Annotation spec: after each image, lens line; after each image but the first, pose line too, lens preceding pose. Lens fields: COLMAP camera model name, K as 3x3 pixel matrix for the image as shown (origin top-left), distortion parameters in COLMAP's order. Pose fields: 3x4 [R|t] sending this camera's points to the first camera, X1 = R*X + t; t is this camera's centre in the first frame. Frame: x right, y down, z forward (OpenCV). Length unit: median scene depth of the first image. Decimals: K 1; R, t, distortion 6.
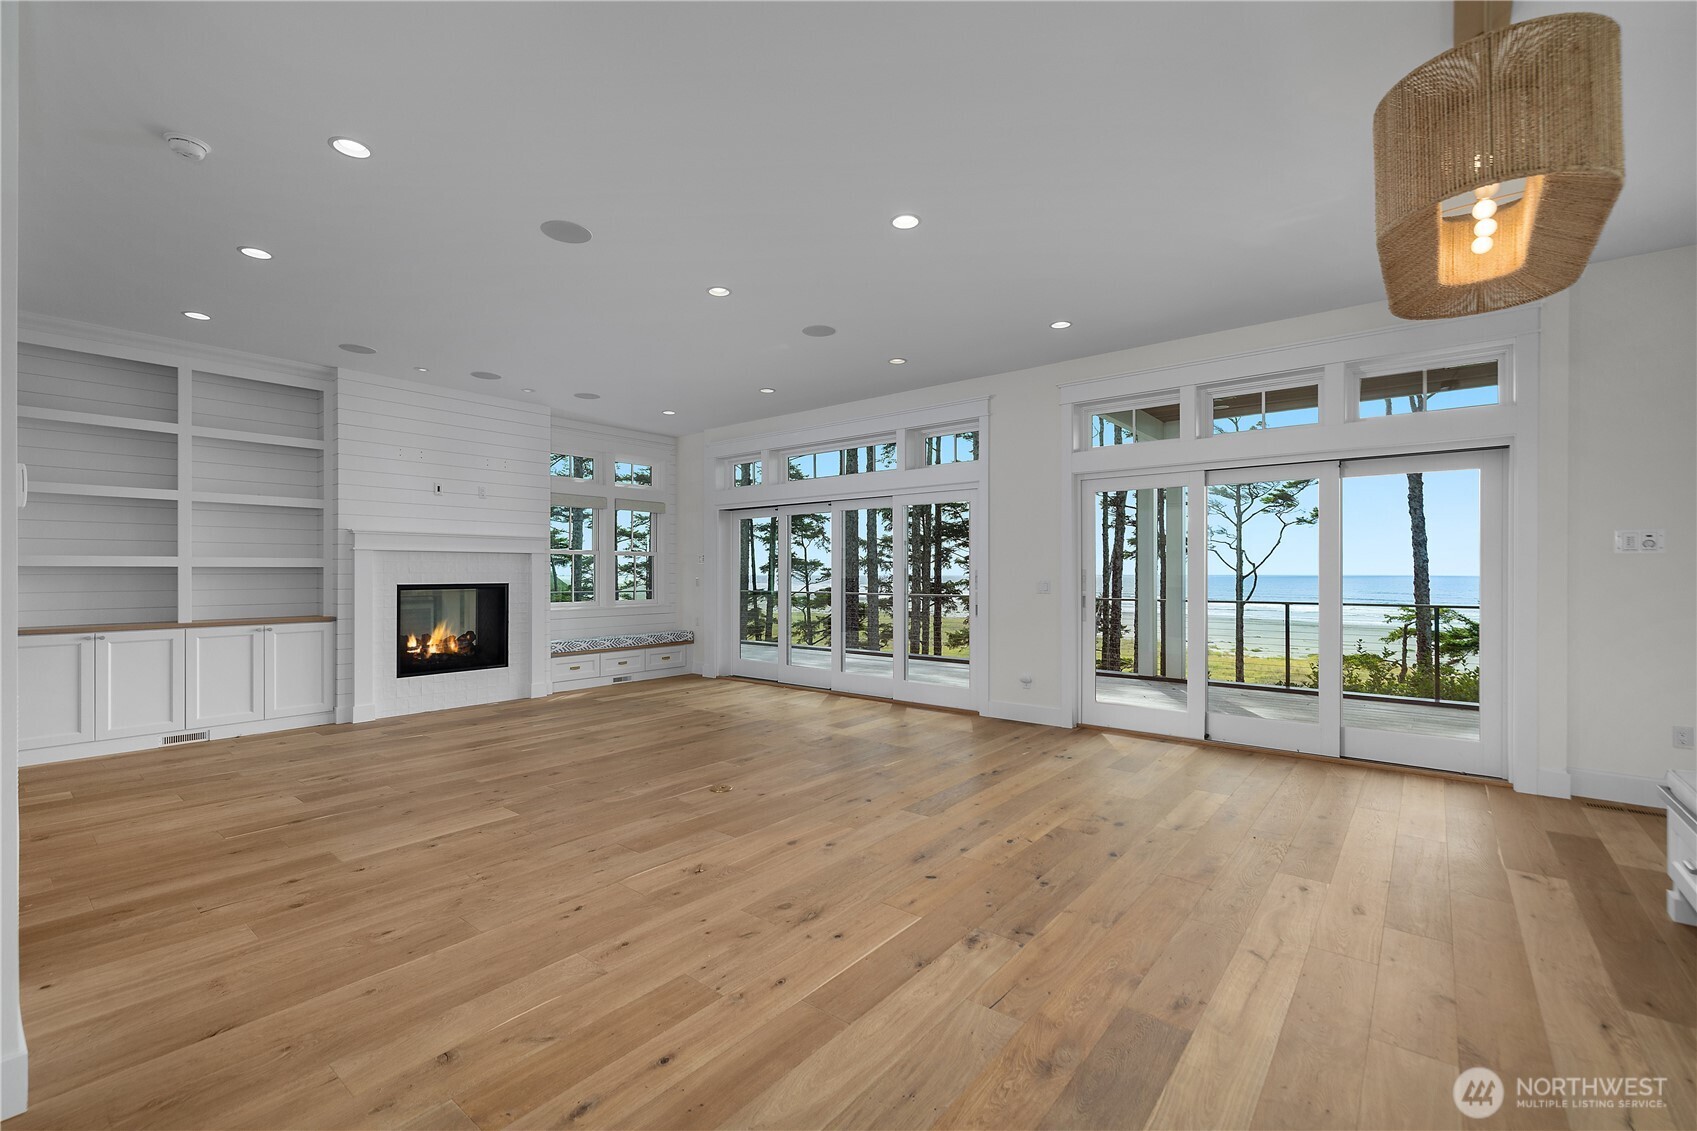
lens RADIAL K [[725.2, 0, 844.5], [0, 725.2, 570.8], [0, 0, 1]] dist [0.003593, 0.000380]
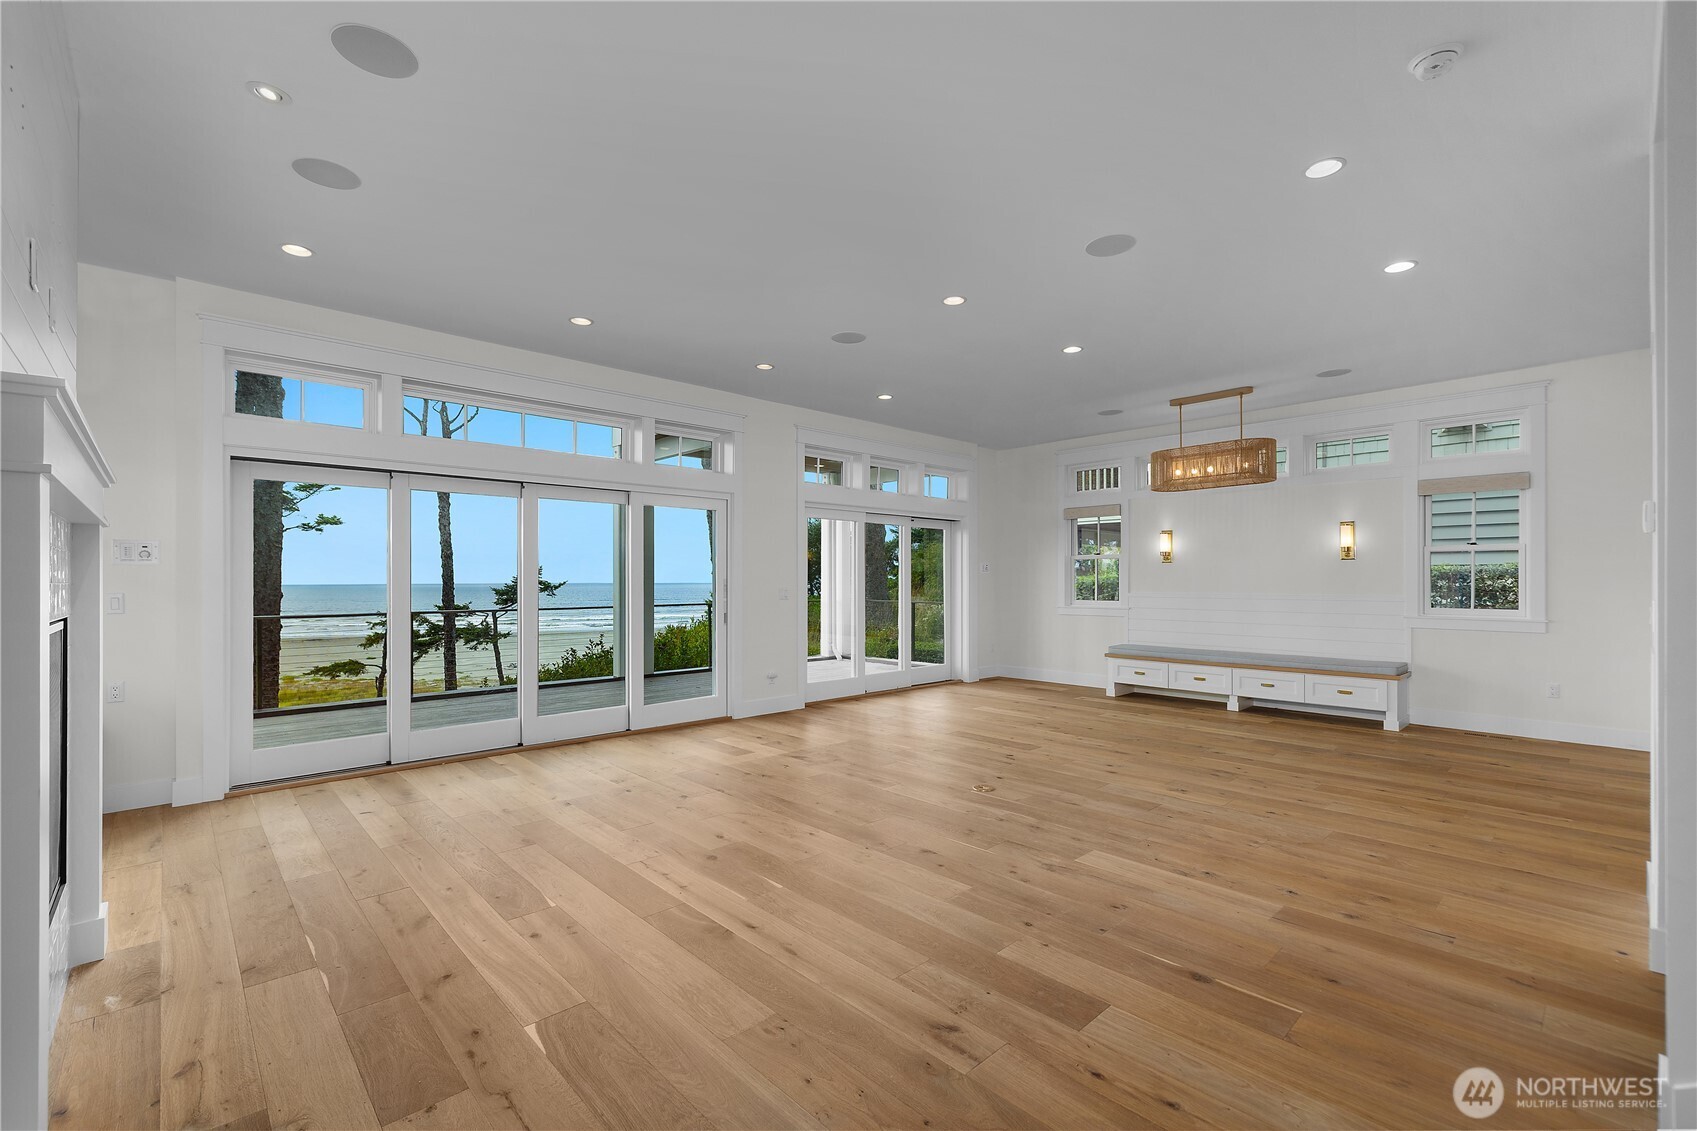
lens RADIAL K [[725.2, 0, 845.1], [0, 725.2, 573.3], [0, 0, 1]] dist [0.003593, 0.000380]
pose [[0.134812, 0.009763, 0.990823, -1.394582], [-0.000141, 0.999952, -0.009834, 0.001769], [-0.990871, 0.001186, 0.134807, 1.194775]]
